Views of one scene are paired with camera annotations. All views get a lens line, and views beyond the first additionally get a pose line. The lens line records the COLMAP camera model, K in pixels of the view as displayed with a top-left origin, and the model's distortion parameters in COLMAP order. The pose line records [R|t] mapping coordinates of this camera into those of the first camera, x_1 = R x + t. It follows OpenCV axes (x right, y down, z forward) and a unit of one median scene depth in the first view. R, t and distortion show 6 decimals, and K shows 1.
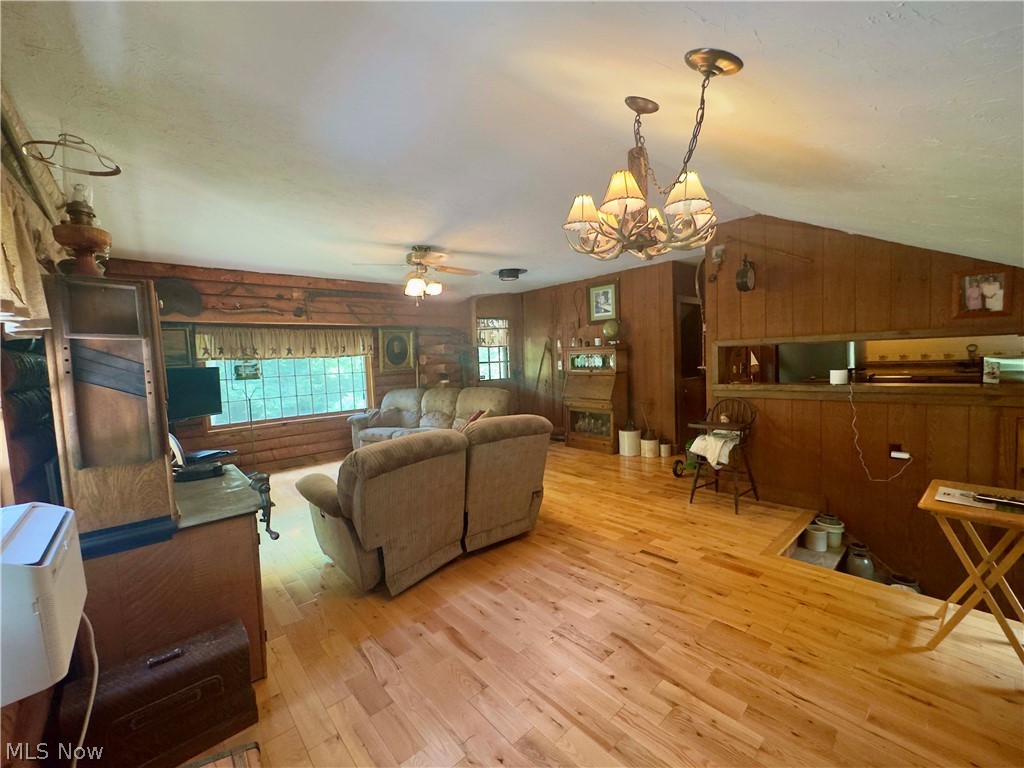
lens RADIAL K [[406.0, 0, 513.3], [0, 406.0, 382.5], [0, 0, 1]] dist [-0.004180, 0.000388]
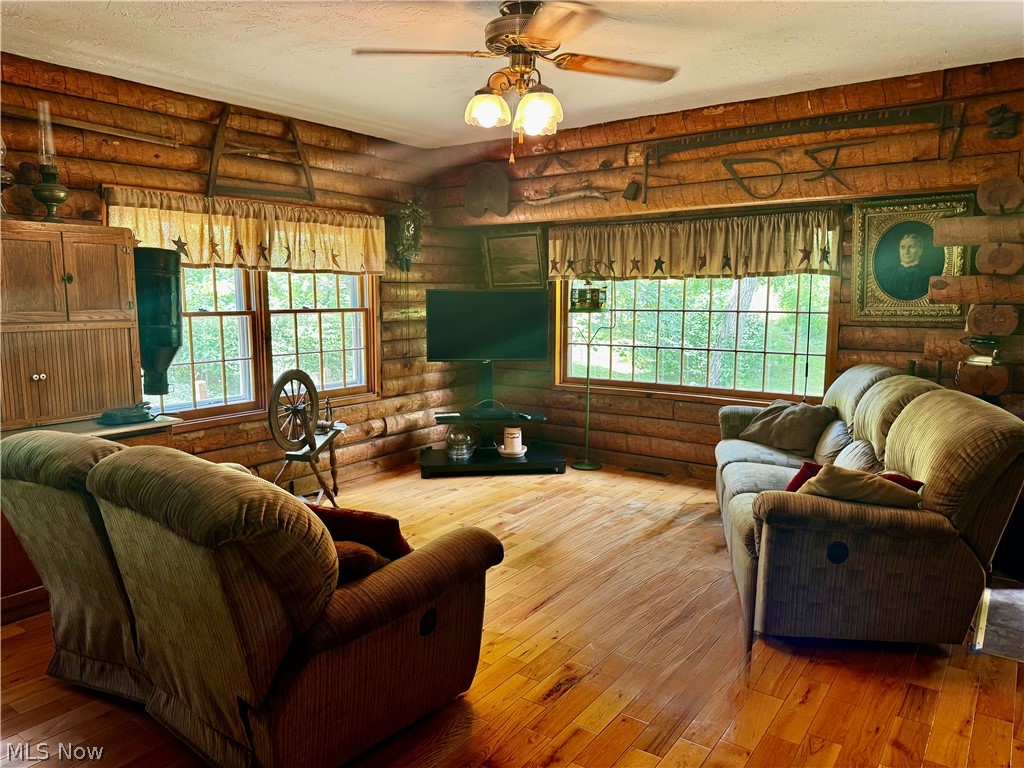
lens RADIAL K [[708.8, 0, 514.6], [0, 708.8, 392.5], [0, 0, 1]] dist [0.003422, -0.000897]
pose [[0.201213, 0.179780, -0.962908, 0.485619], [-0.063411, 0.983342, 0.170344, -0.081226], [0.977493, 0.026783, 0.209261, 0.855421]]
